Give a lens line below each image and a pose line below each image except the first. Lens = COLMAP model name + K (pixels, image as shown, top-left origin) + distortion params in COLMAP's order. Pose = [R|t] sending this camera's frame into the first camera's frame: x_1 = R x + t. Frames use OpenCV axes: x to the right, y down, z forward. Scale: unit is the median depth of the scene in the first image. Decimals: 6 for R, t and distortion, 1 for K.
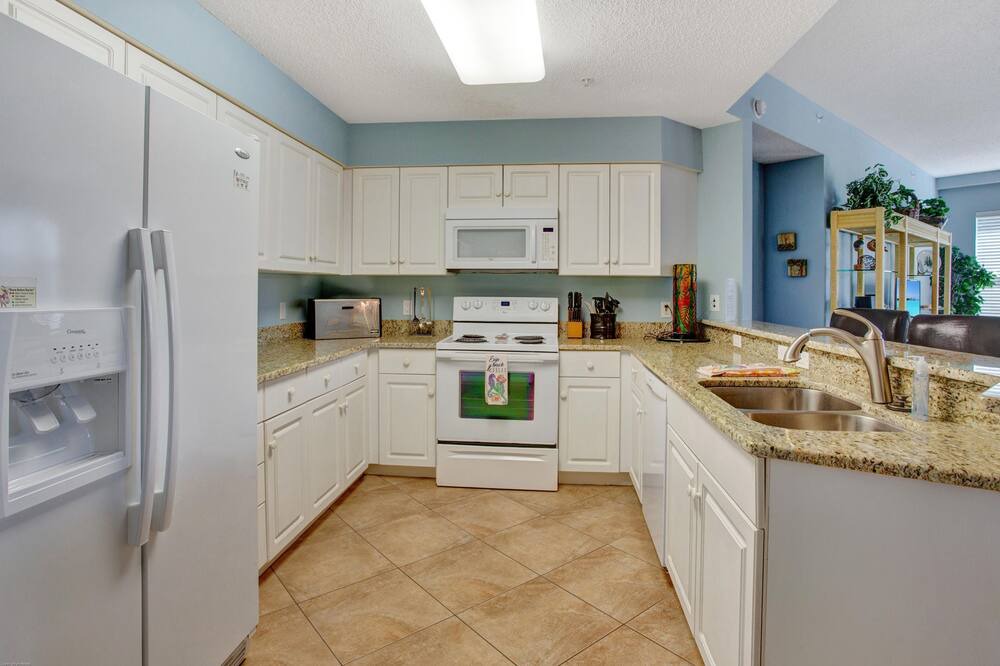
lens RADIAL K [[539.4, 0, 500.2], [0, 539.4, 291.2], [0, 0, 1]] dist [-0.058915, 0.027284]
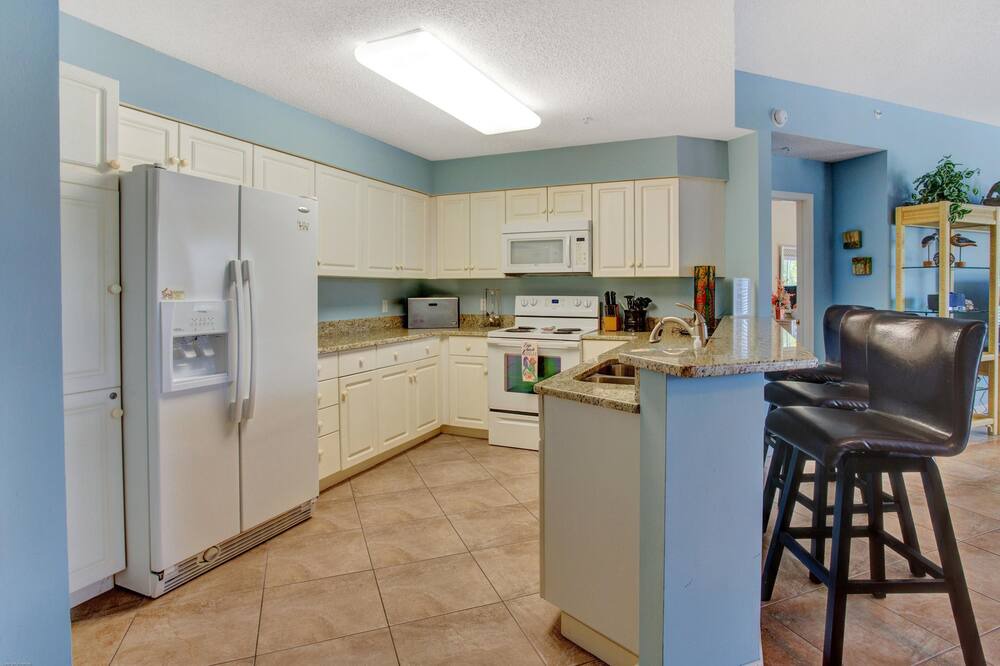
lens RADIAL K [[539.4, 0, 500.2], [0, 539.4, 291.2], [0, 0, 1]] dist [-0.058915, 0.027284]
pose [[0.949975, -0.005402, -0.312278, 0.269442], [0.005408, 0.999985, -0.000847, 0.001026], [0.312278, -0.000884, 0.949990, -0.176625]]
